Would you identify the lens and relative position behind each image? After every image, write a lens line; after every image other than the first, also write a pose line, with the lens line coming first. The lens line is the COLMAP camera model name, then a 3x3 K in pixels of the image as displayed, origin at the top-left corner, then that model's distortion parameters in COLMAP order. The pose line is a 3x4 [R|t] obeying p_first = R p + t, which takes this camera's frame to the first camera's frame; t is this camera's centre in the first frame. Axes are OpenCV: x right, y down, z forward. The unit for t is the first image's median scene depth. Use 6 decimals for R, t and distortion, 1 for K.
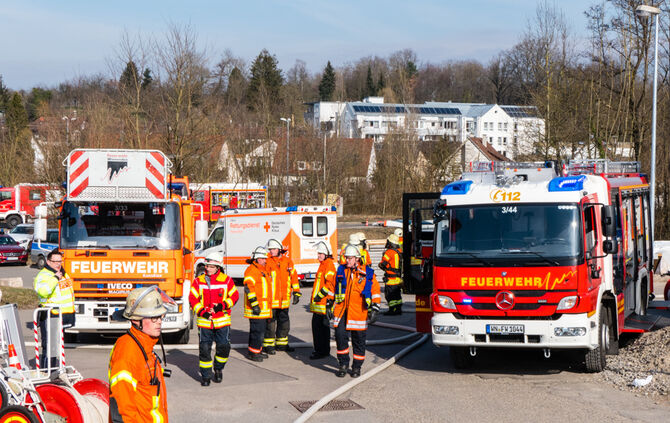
lens RADIAL K [[1409.5, 0, 335.0], [0, 1409.5, 211.5], [0, 0, 1]] dist [0.083655, -0.054350]
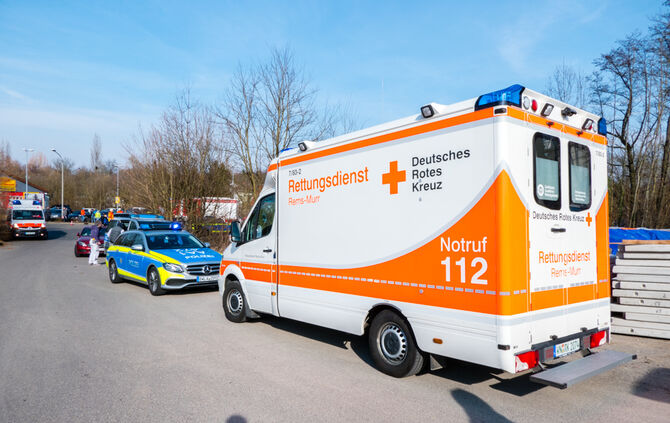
lens RADIAL K [[493.3, 0, 334.4], [0, 493.3, 235.2], [0, 0, 1]] dist [-0.005285, -0.001793]
pose [[0.997724, 0.022863, -0.063435, -0.054091], [-0.022545, 0.999729, 0.005737, 0.023312], [0.063549, -0.004293, 0.997969, 0.891330]]
